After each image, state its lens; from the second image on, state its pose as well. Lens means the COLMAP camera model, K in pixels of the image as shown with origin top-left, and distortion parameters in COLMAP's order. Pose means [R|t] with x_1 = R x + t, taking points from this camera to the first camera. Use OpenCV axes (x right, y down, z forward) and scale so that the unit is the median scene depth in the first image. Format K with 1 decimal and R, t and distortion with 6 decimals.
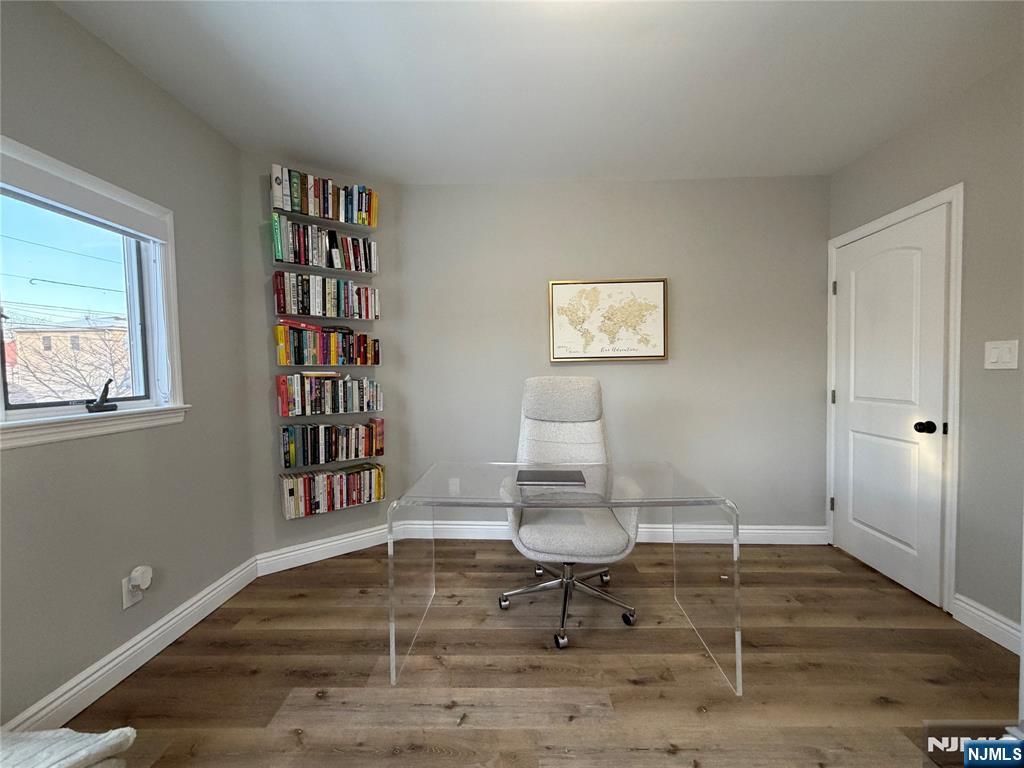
lens RADIAL K [[406.7, 0, 512.0], [0, 406.7, 384.0], [0, 0, 1]] dist [-0.000196, -0.000507]
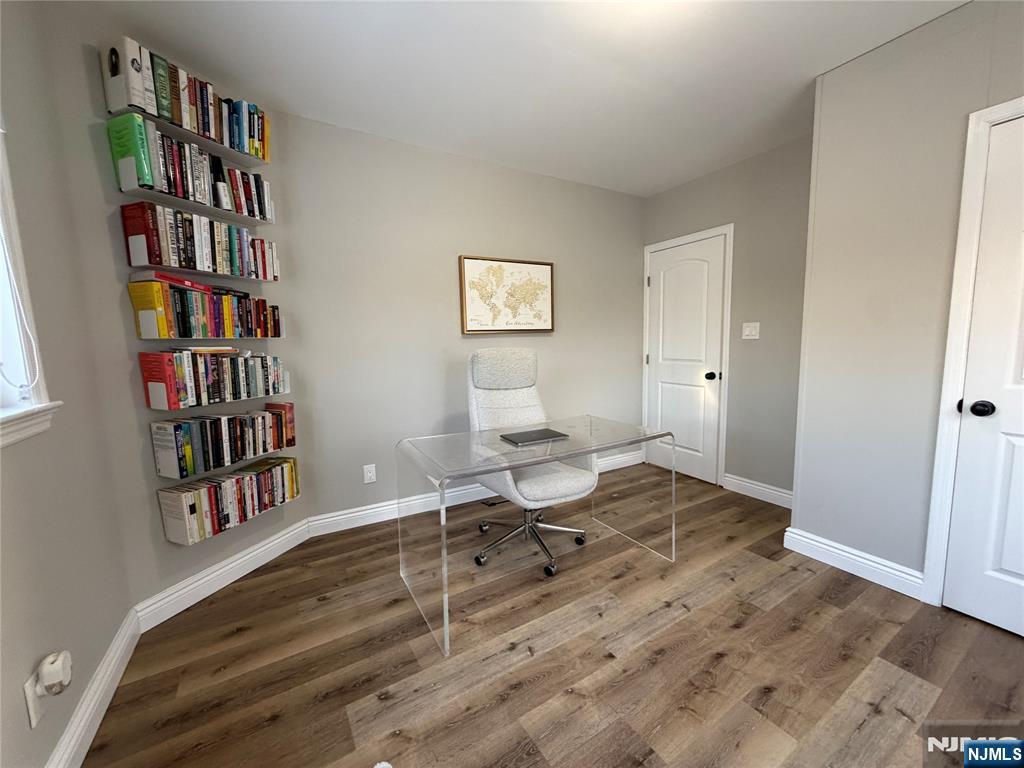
lens RADIAL K [[406.7, 0, 512.0], [0, 406.7, 384.0], [0, 0, 1]] dist [-0.000196, -0.000507]
pose [[0.842589, -0.063603, 0.534789, -0.417682], [0.026344, 0.996681, 0.077030, -0.005139], [-0.537913, -0.050816, 0.841467, 0.062404]]
